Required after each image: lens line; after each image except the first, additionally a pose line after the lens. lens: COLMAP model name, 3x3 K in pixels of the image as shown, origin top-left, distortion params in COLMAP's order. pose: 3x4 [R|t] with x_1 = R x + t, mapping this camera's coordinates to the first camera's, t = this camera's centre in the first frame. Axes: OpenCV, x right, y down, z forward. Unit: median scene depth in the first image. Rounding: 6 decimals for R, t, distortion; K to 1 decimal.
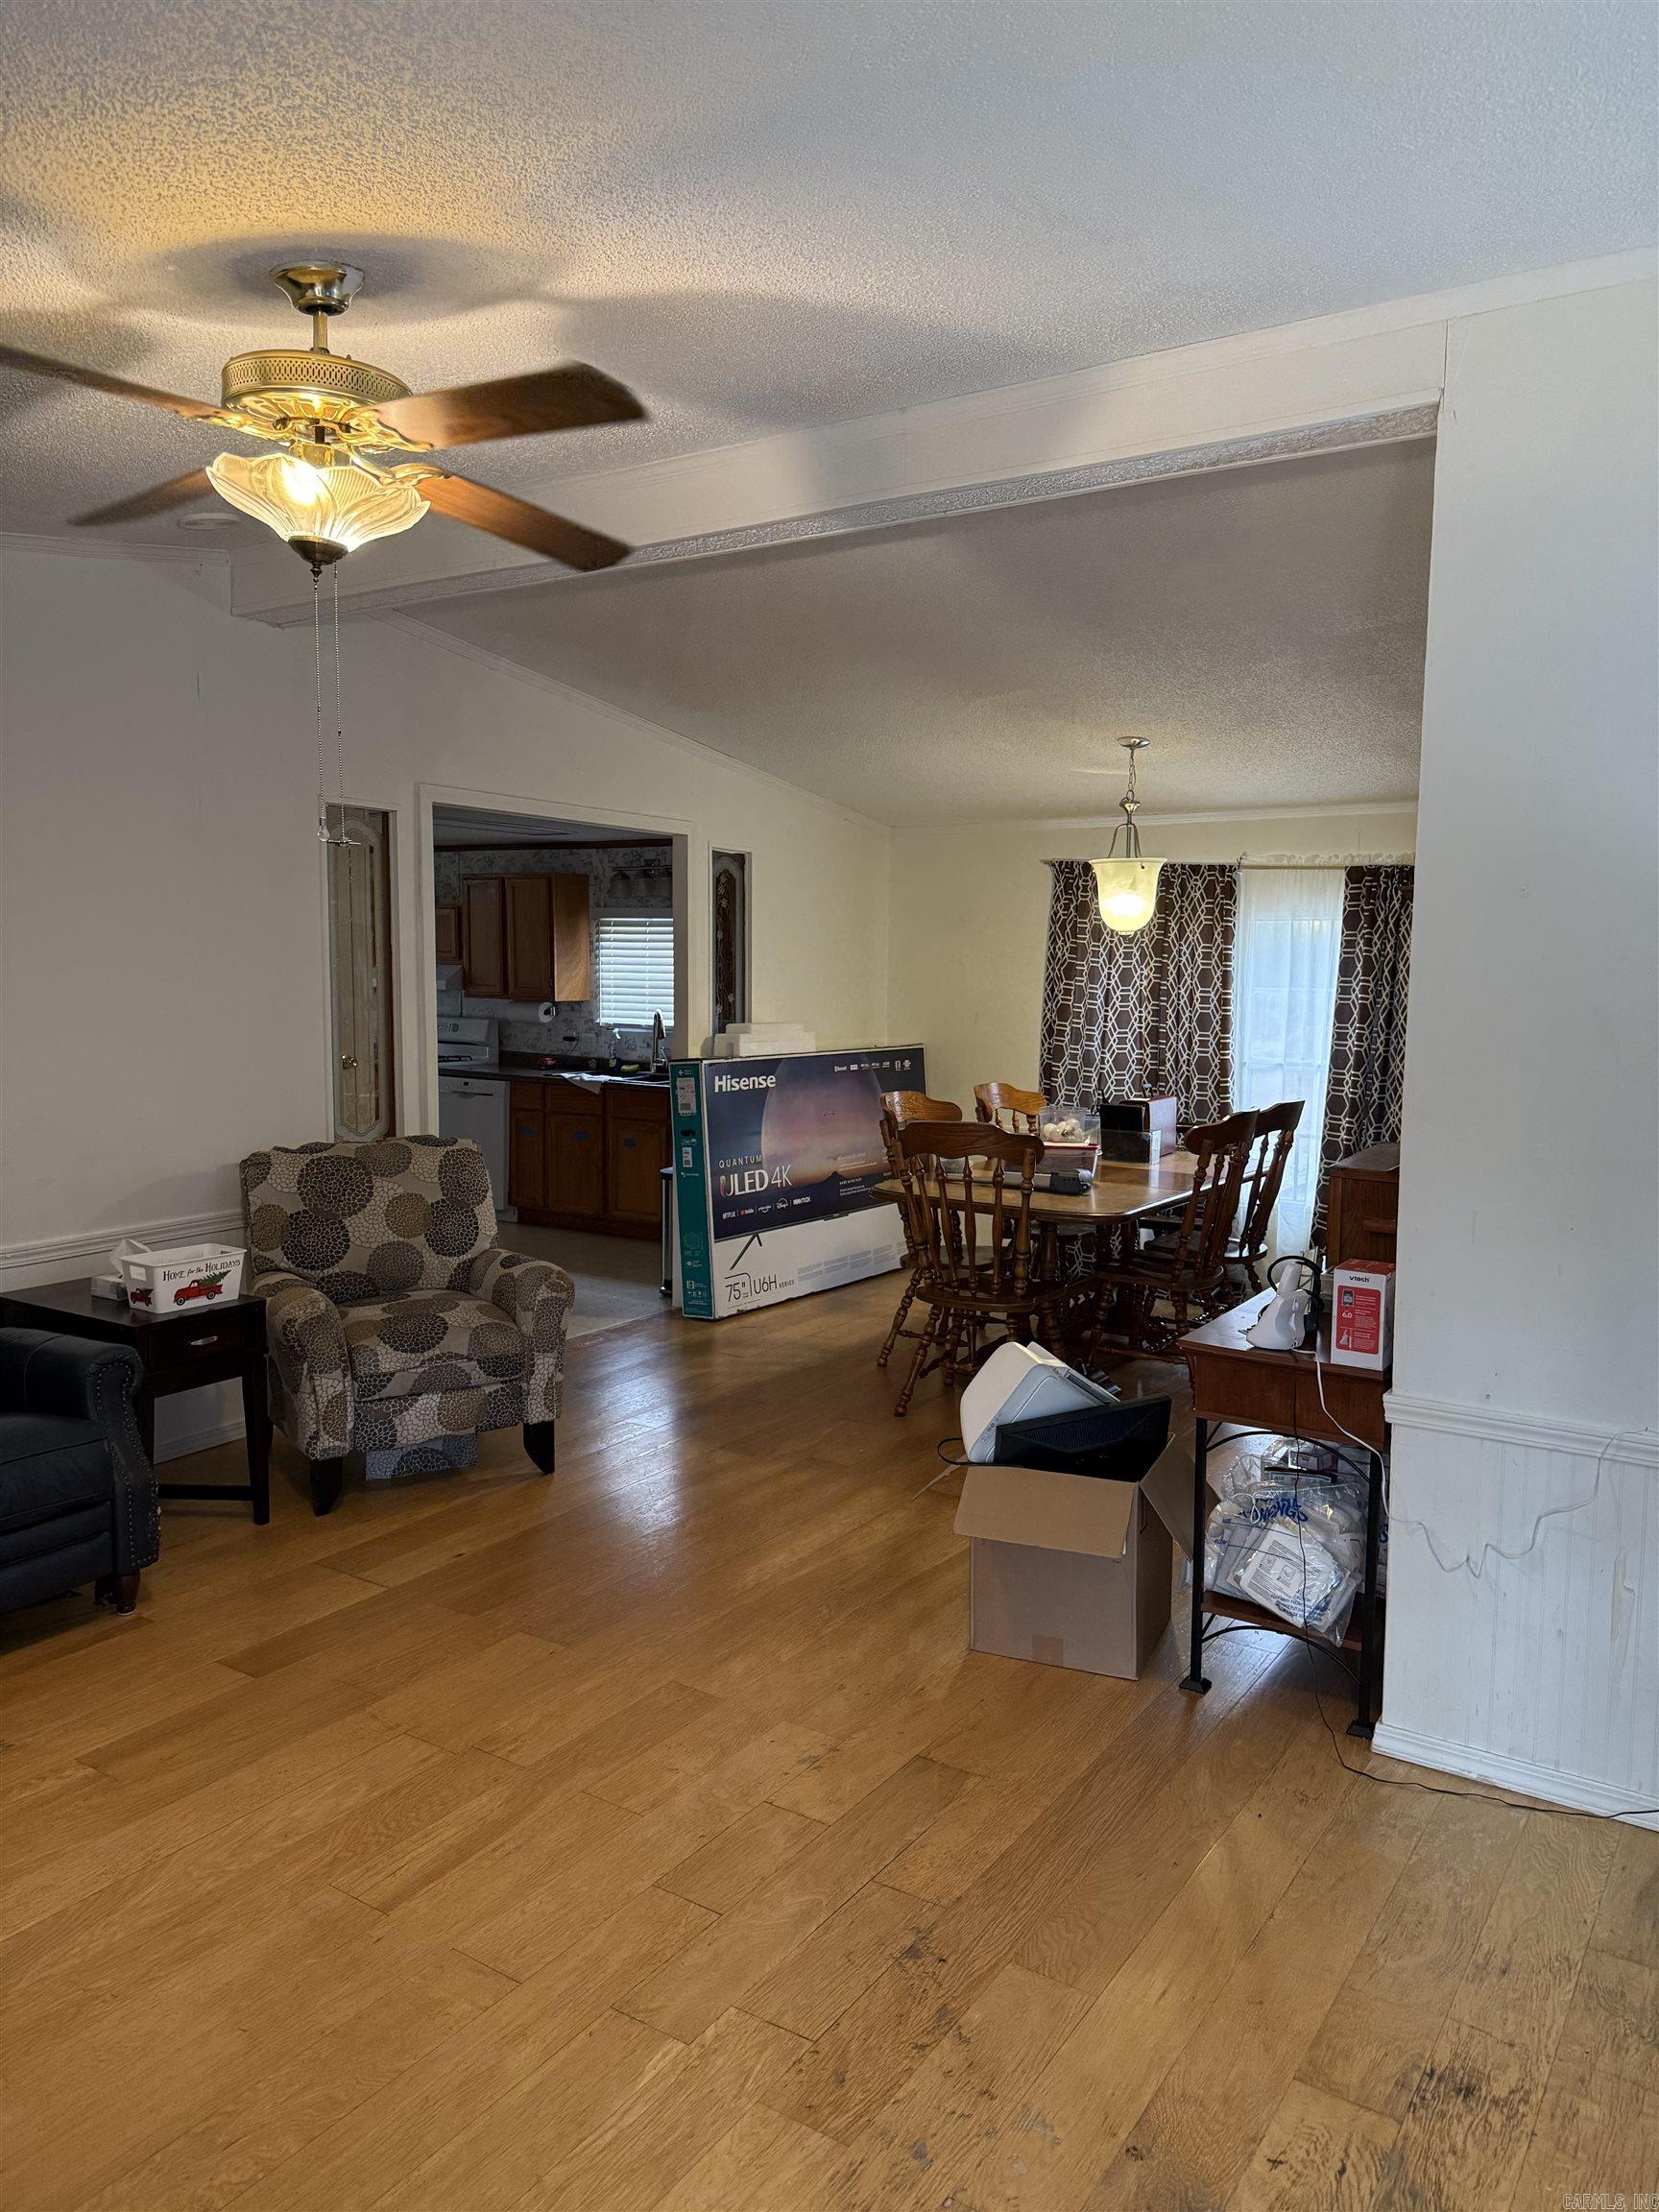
lens RADIAL K [[1563.4, 0, 829.9], [0, 1563.4, 1133.9], [0, 0, 1]] dist [0.081092, -0.114655]
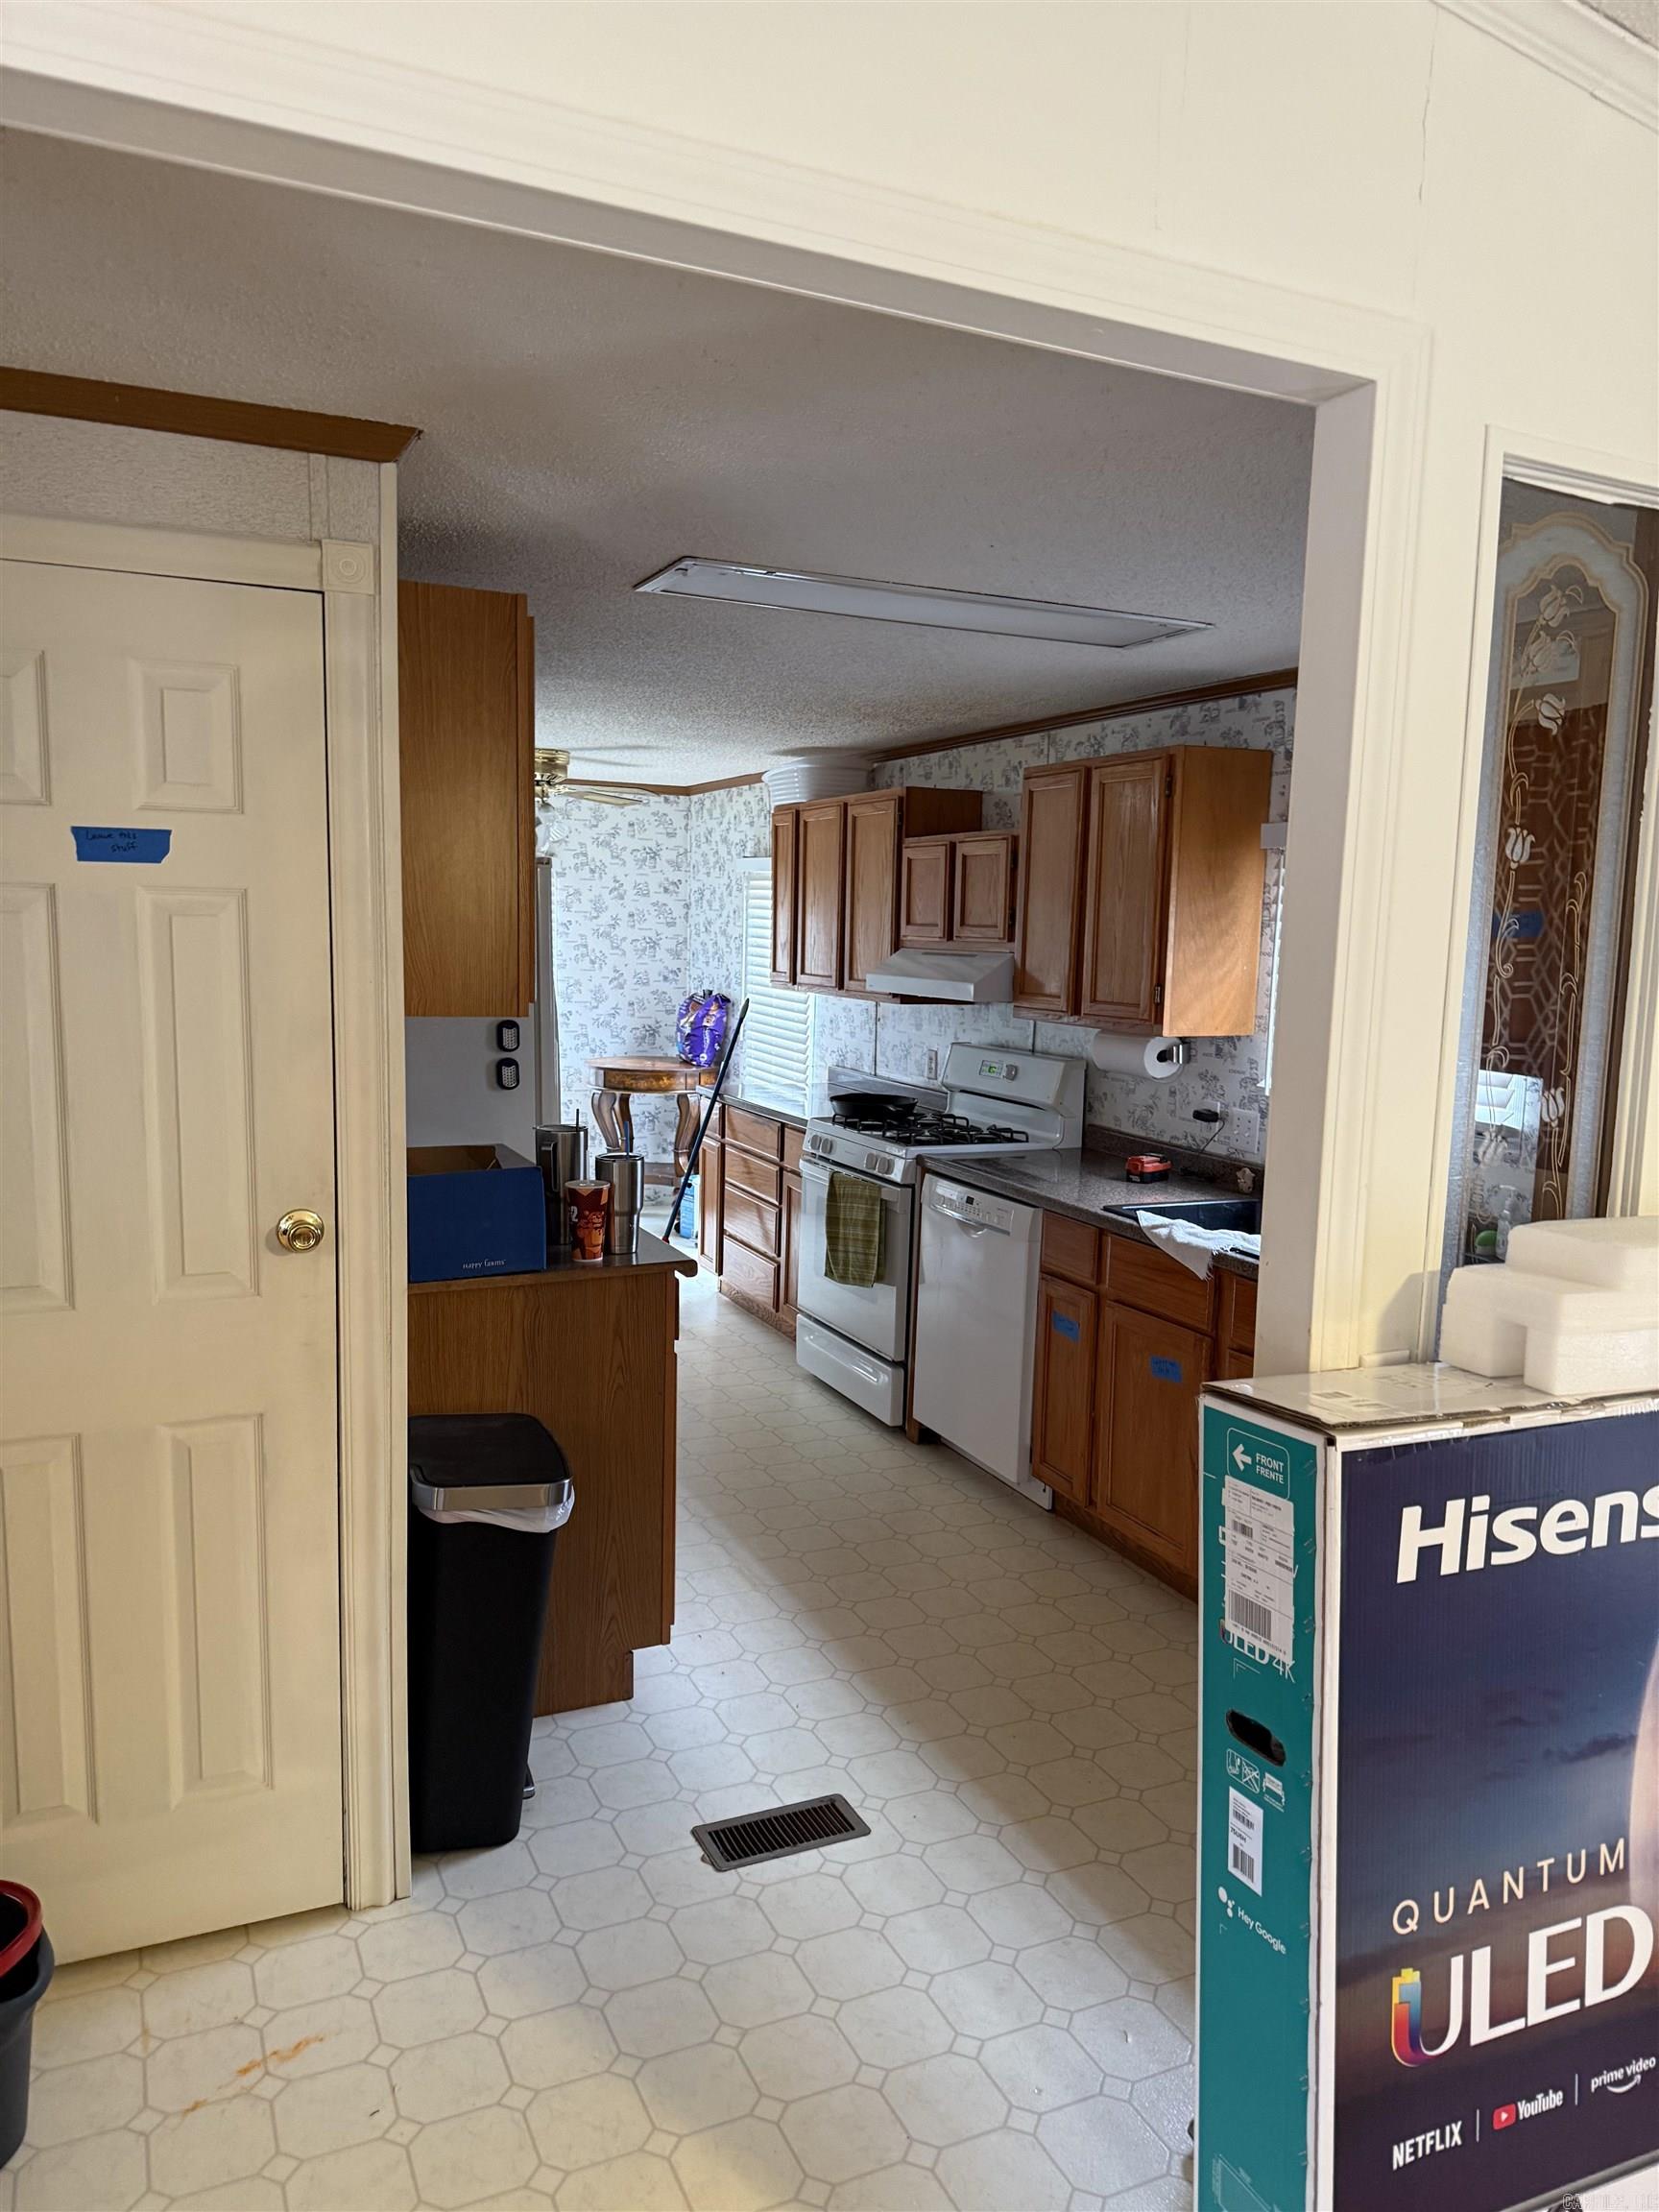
lens RADIAL K [[1563.4, 0, 829.9], [0, 1563.4, 1133.9], [0, 0, 1]] dist [0.081092, -0.114655]
pose [[0.854207, 0.076923, -0.514211, -0.032573], [-0.070749, 0.996993, 0.031615, -0.084888], [0.515096, 0.009375, 0.857081, 0.750306]]
